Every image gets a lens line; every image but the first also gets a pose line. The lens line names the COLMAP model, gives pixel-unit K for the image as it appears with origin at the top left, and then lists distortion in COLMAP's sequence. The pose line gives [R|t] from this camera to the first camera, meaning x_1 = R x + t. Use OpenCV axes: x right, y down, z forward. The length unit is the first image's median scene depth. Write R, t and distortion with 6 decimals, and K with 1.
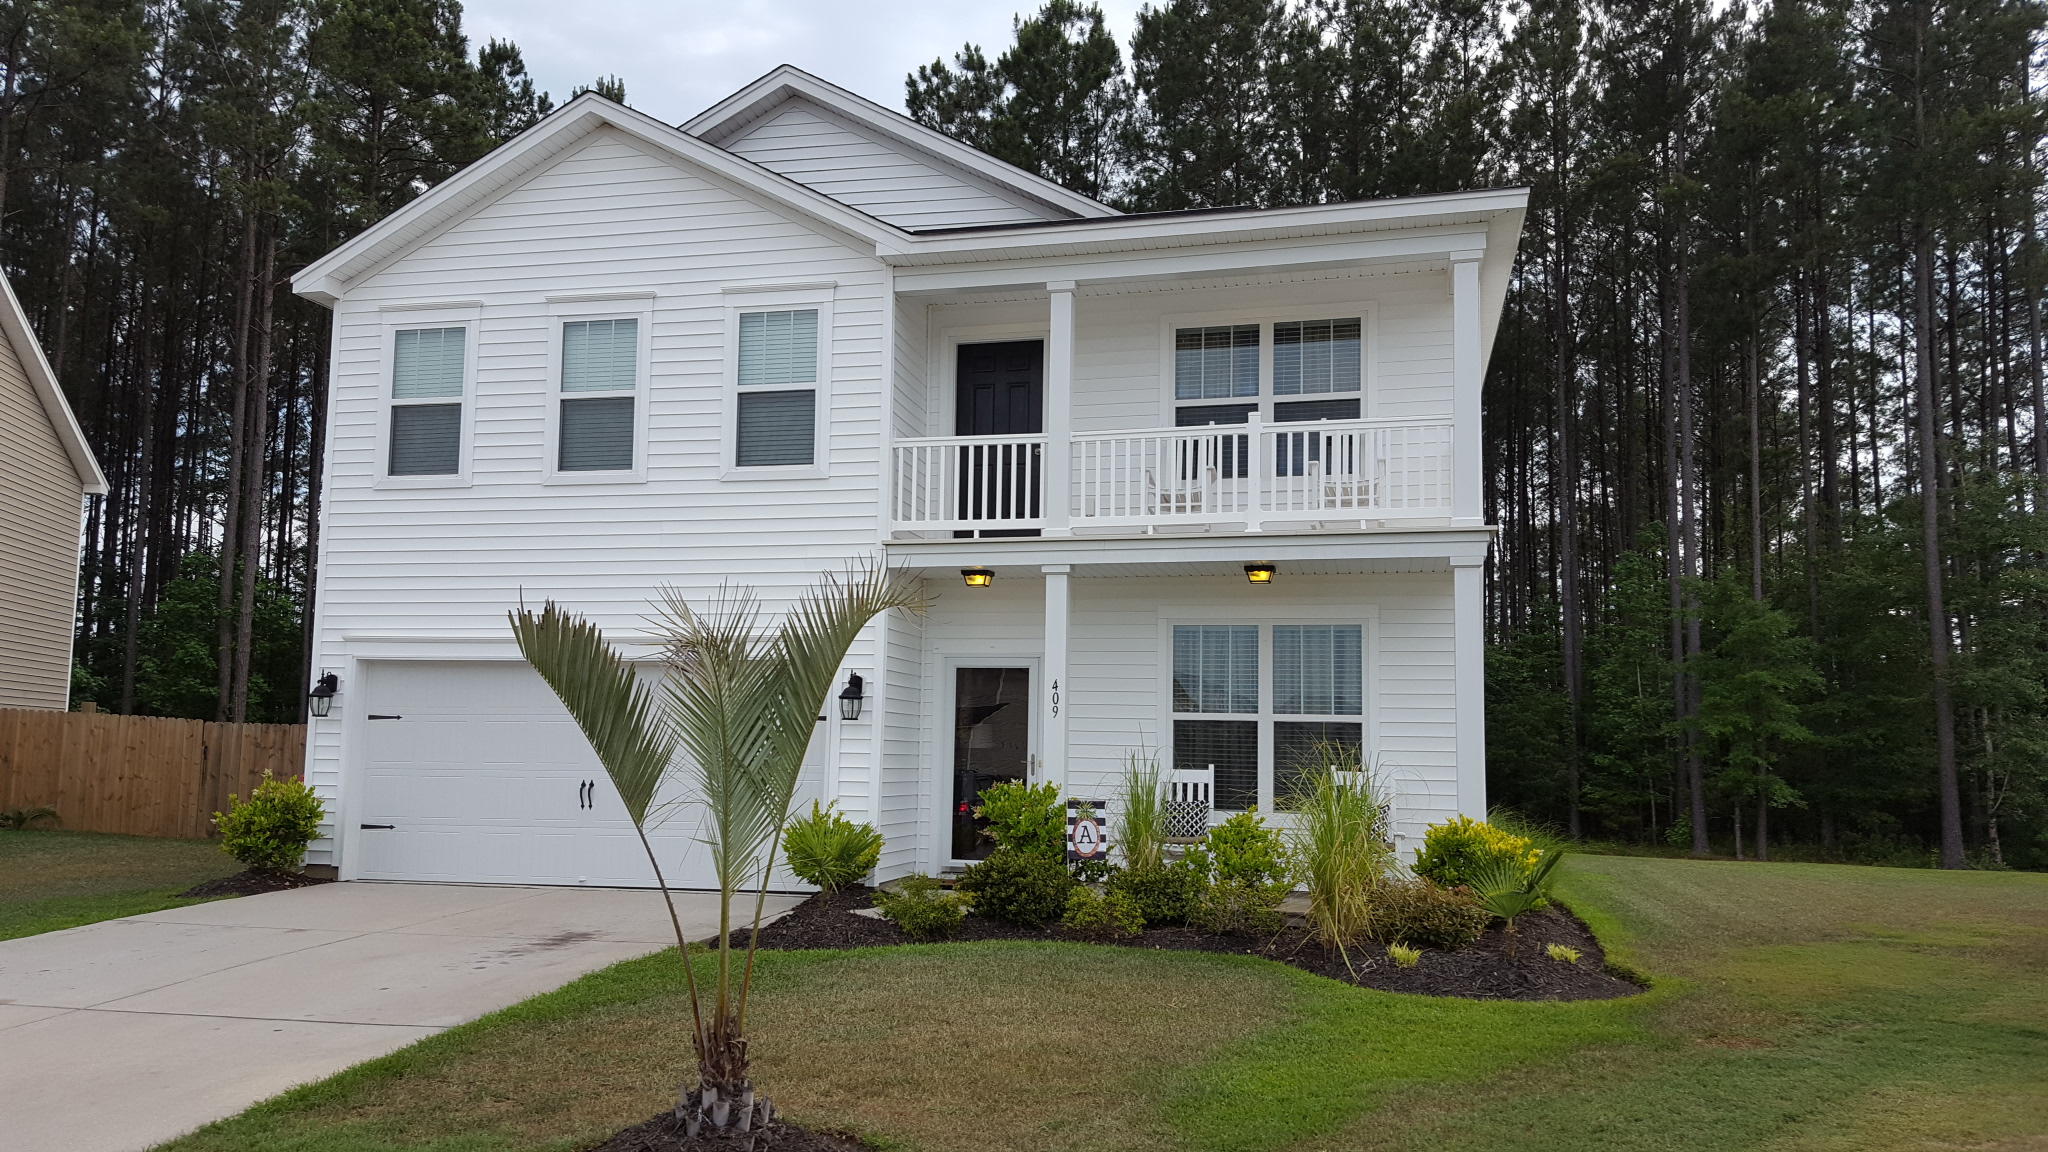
lens RADIAL K [[1472.5, 0, 977.3], [0, 1472.5, 589.2], [0, 0, 1]] dist [0.126539, -0.200178]
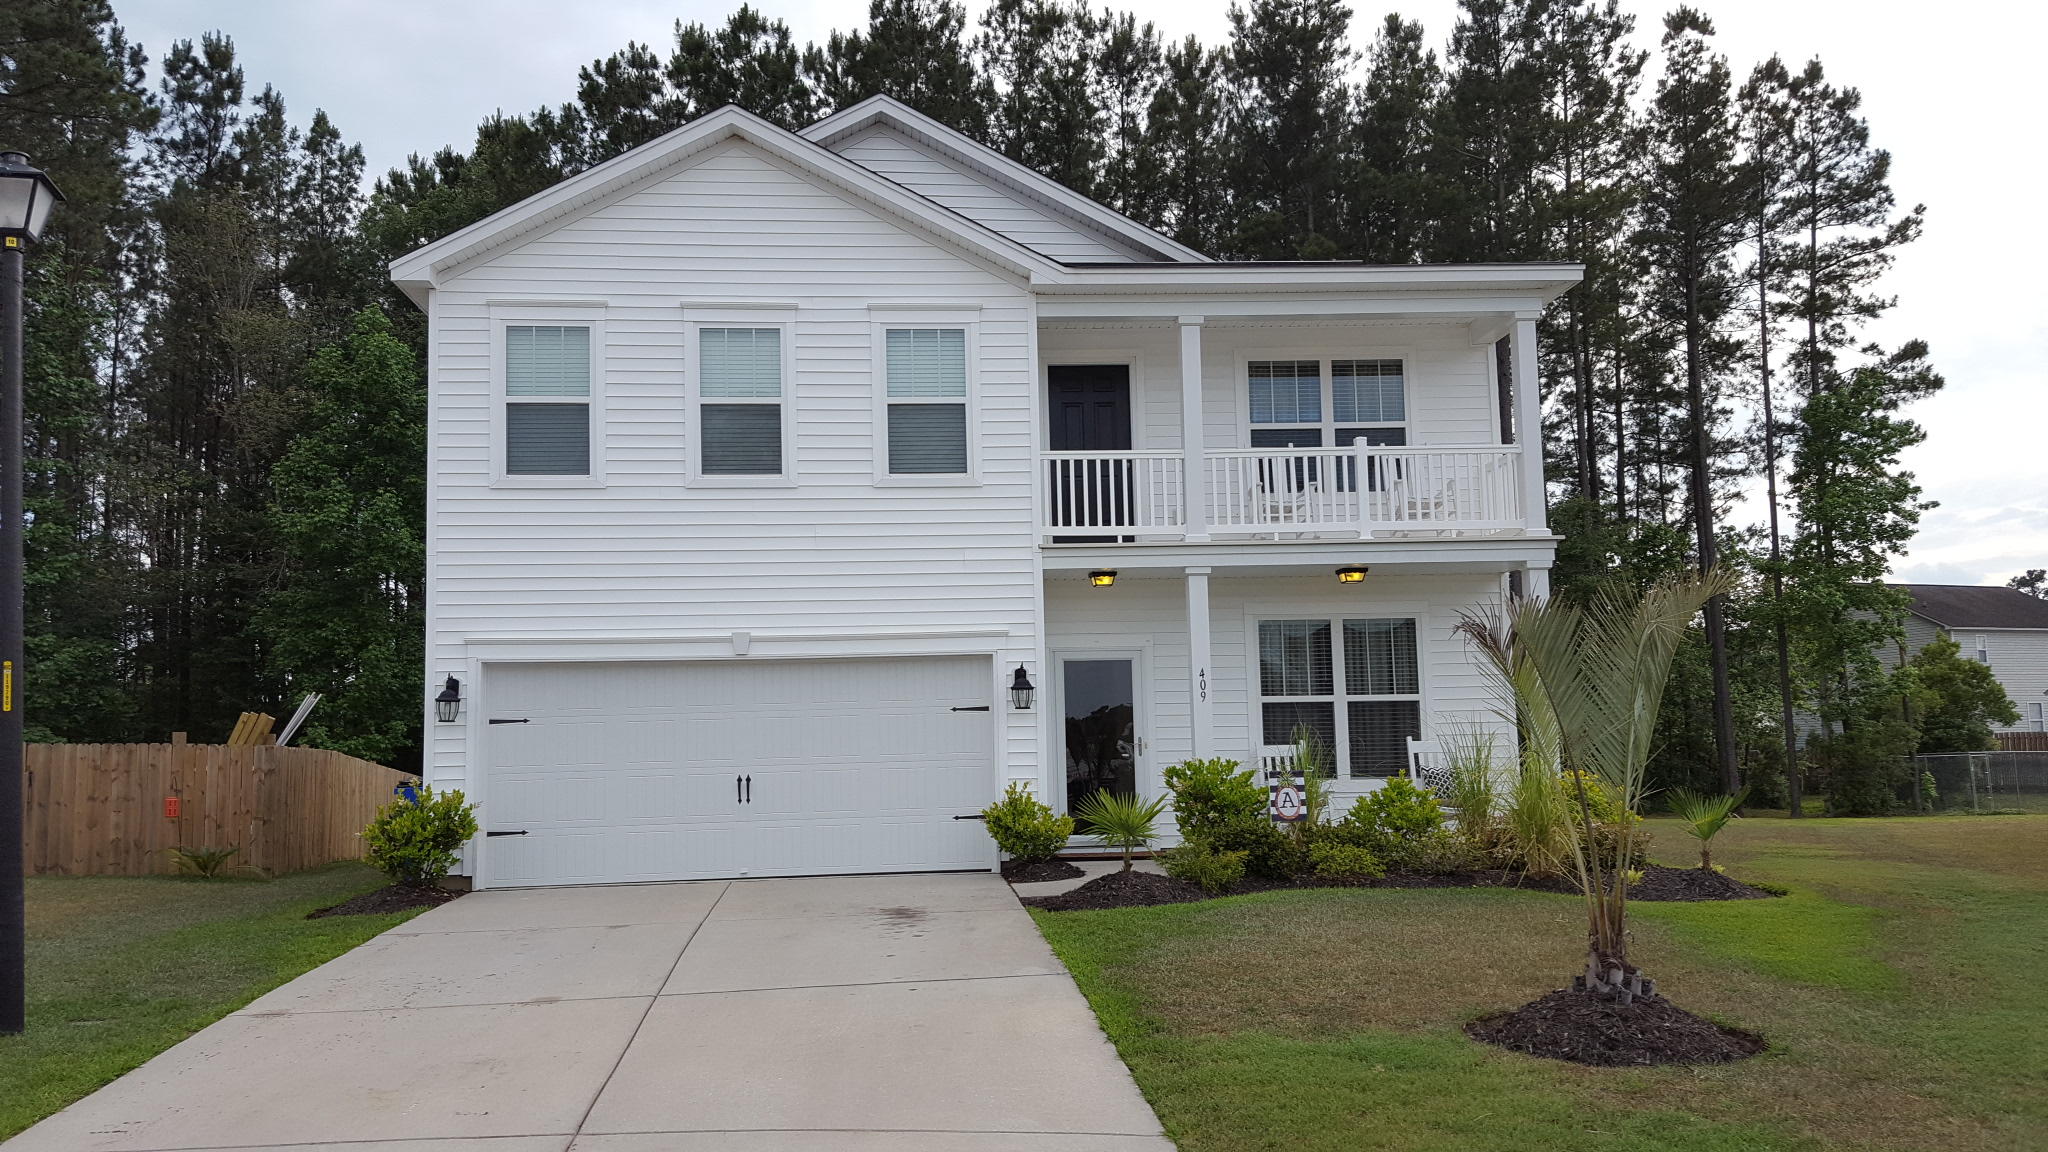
lens RADIAL K [[1472.5, 0, 977.3], [0, 1472.5, 589.2], [0, 0, 1]] dist [0.126539, -0.200178]
pose [[0.951064, -0.000846, 0.308994, -0.421049], [0.002732, 0.999980, -0.005671, 0.005972], [-0.308983, 0.006238, 0.951047, -0.022823]]
